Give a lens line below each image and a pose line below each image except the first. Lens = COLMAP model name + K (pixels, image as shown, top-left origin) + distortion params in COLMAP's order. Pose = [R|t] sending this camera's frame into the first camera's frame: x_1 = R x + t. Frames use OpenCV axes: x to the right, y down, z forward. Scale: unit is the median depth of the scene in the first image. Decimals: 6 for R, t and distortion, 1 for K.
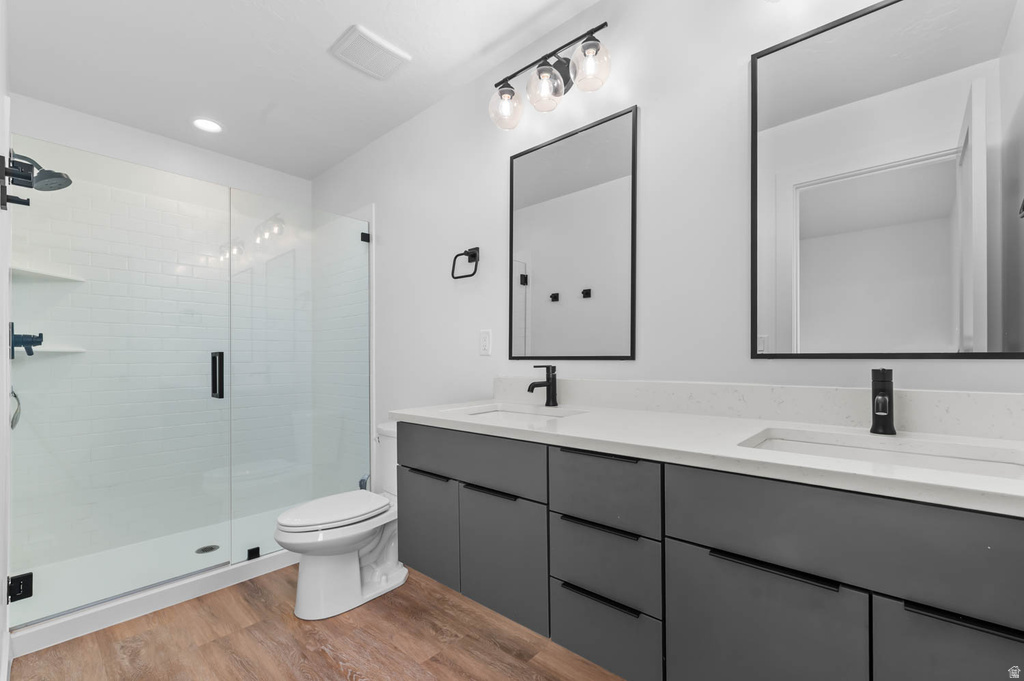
lens RADIAL K [[441.9, 0, 510.9], [0, 441.9, 353.6], [0, 0, 1]] dist [0.000992, -0.000123]
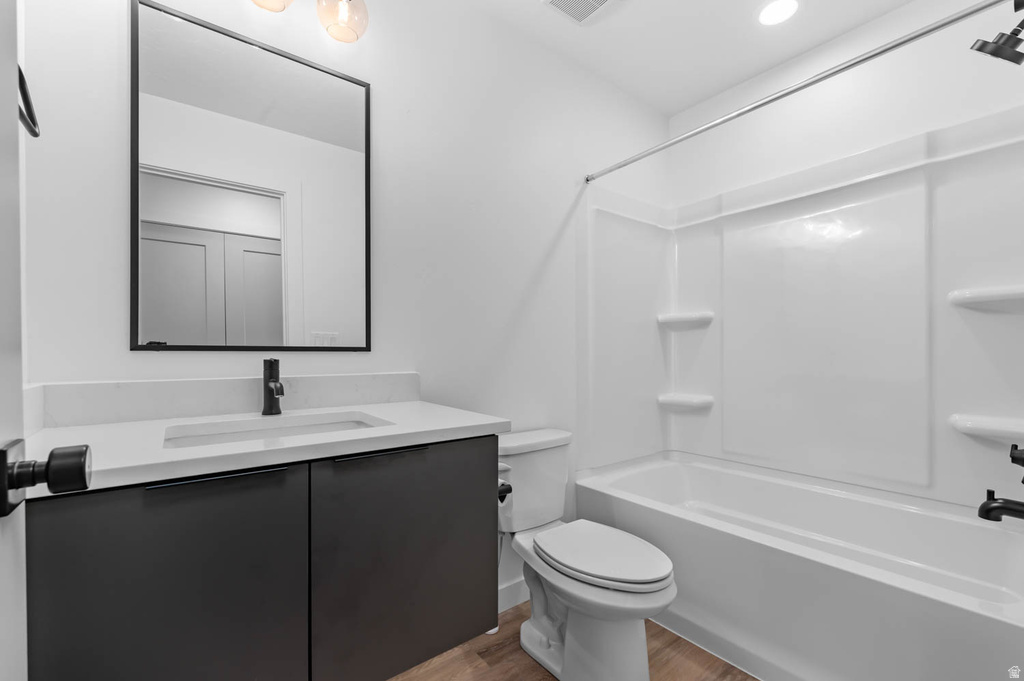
lens RADIAL K [[426.8, 0, 508.7], [0, 426.8, 351.5], [0, 0, 1]] dist [-0.000133, -0.000031]
pose [[0.195361, 0.003482, 0.980725, -0.235016], [-0.015015, 0.999887, -0.000559, 0.004614], [-0.980616, -0.014616, 0.195391, 0.220422]]
